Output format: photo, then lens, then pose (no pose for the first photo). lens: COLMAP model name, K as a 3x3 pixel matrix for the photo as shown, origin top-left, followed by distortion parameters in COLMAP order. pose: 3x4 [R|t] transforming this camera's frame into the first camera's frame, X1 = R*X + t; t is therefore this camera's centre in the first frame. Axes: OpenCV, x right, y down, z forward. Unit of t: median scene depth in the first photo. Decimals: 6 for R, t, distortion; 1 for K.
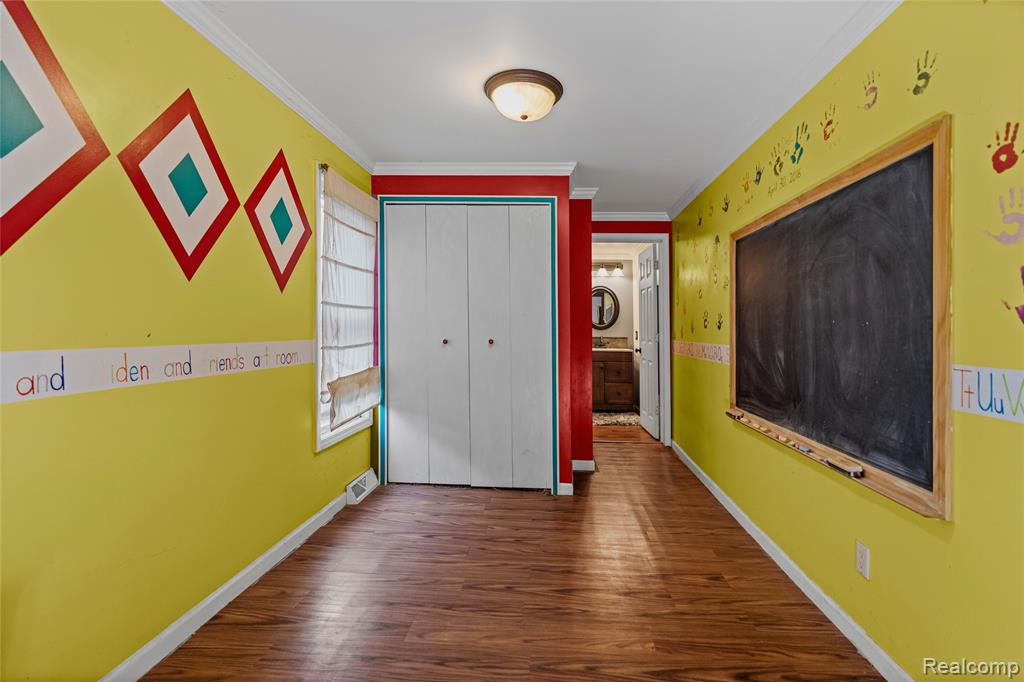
lens RADIAL K [[466.6, 0, 518.0], [0, 466.6, 334.4], [0, 0, 1]] dist [0.001239, 0.000476]
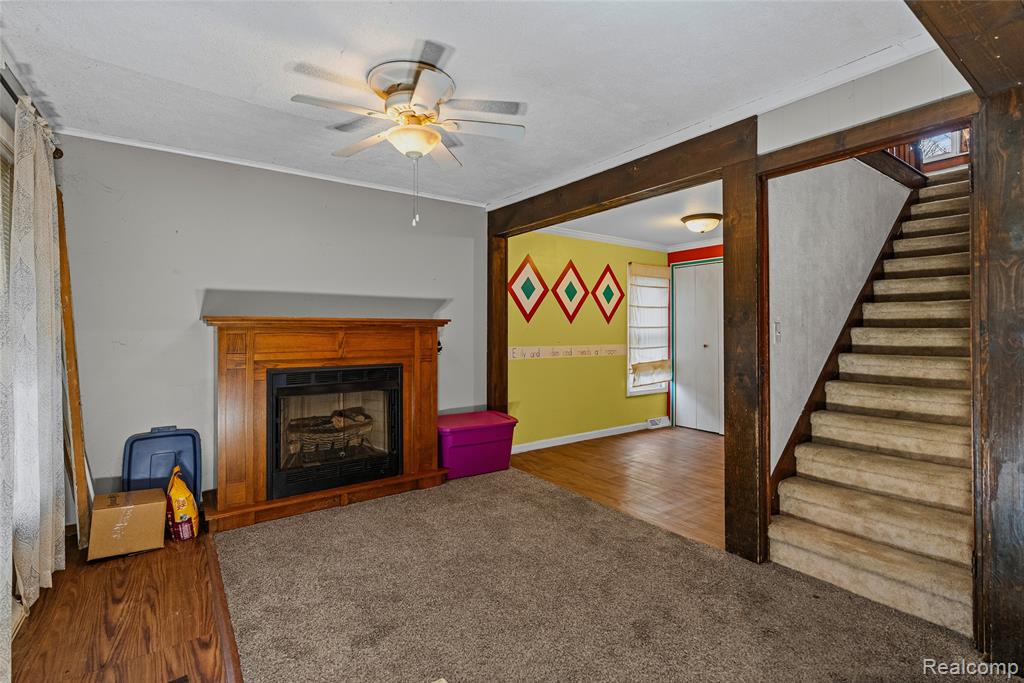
lens RADIAL K [[466.6, 0, 513.0], [0, 466.6, 338.8], [0, 0, 1]] dist [0.001239, 0.000476]
pose [[0.631962, -0.001947, -0.774997, 0.901205], [0.001376, 0.999998, -0.001391, -0.011640], [0.774998, -0.000188, 0.631964, -0.767221]]
